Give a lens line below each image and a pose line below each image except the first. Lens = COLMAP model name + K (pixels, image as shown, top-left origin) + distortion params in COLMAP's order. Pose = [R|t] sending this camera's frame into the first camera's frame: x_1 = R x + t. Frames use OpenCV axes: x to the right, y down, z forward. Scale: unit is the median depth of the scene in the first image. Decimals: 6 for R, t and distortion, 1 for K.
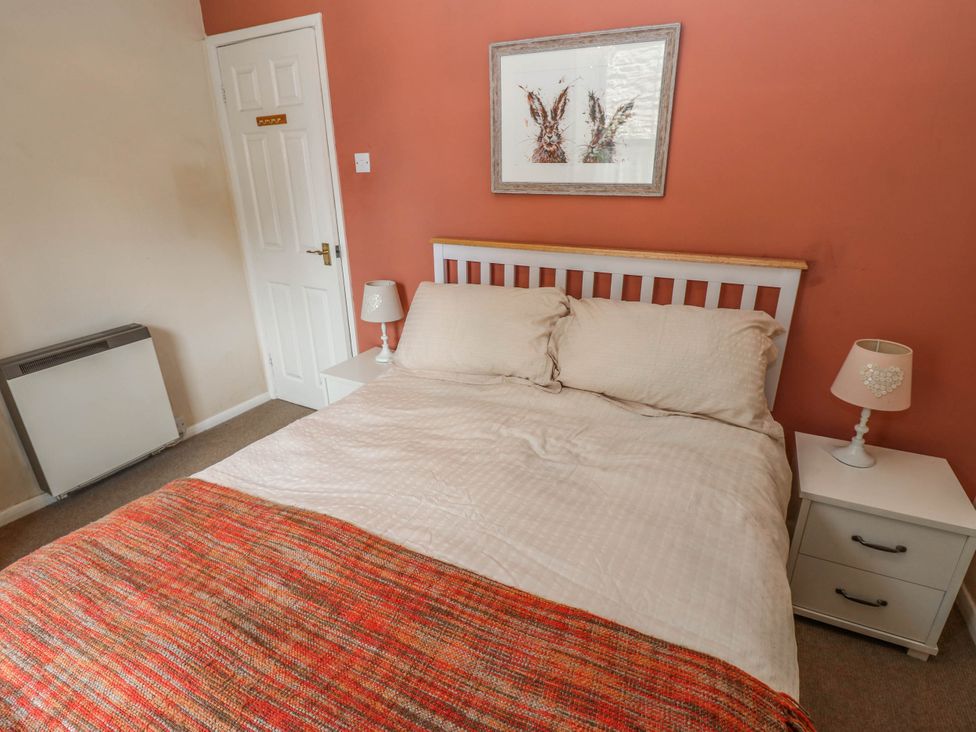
lens RADIAL K [[509.6, 0, 492.2], [0, 509.6, 358.1], [0, 0, 1]] dist [0.003971, -0.016026]
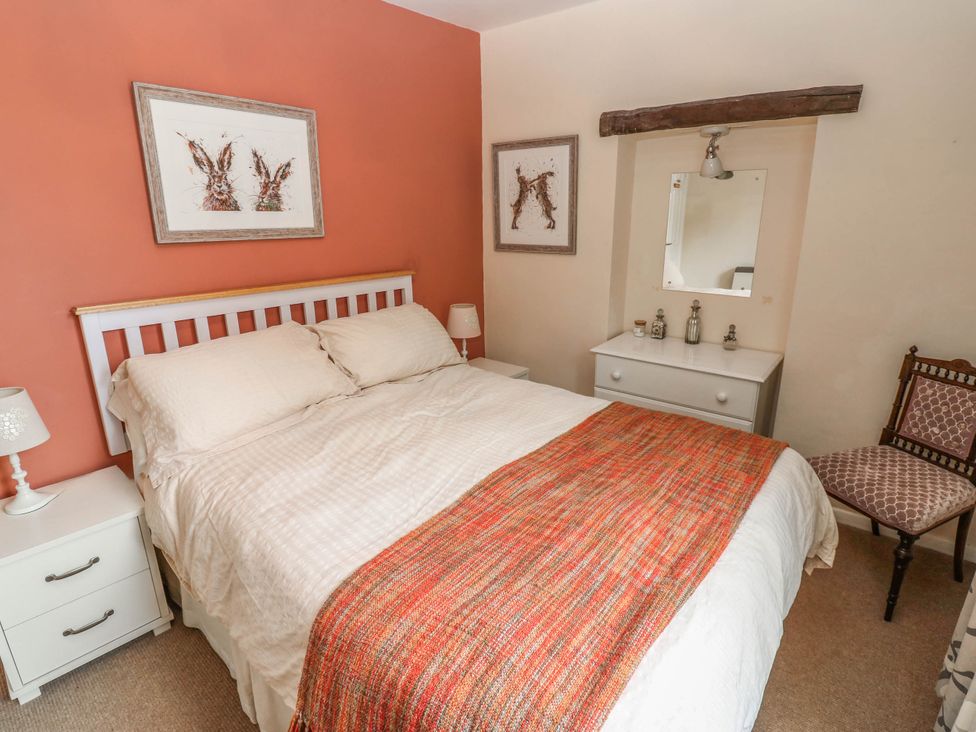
lens RADIAL K [[509.6, 0, 492.2], [0, 509.6, 358.1], [0, 0, 1]] dist [0.003971, -0.016026]
pose [[0.234092, -0.260593, 0.936639, -0.844796], [0.347162, 0.922298, 0.169838, -0.103790], [-0.908119, 0.285407, 0.306371, 0.301964]]
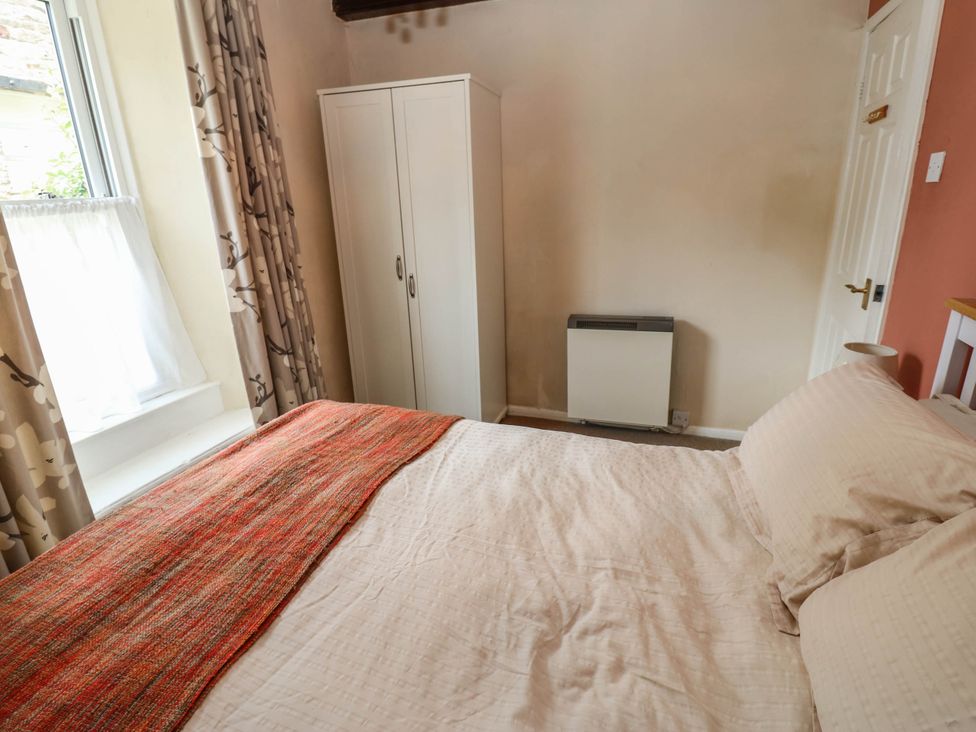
lens RADIAL K [[509.6, 0, 492.2], [0, 509.6, 358.1], [0, 0, 1]] dist [0.003971, -0.016026]
pose [[0.137642, 0.311703, -0.940157, 0.433143], [-0.316562, 0.913252, 0.256437, -0.194119], [0.938532, 0.262322, 0.224375, 0.514983]]
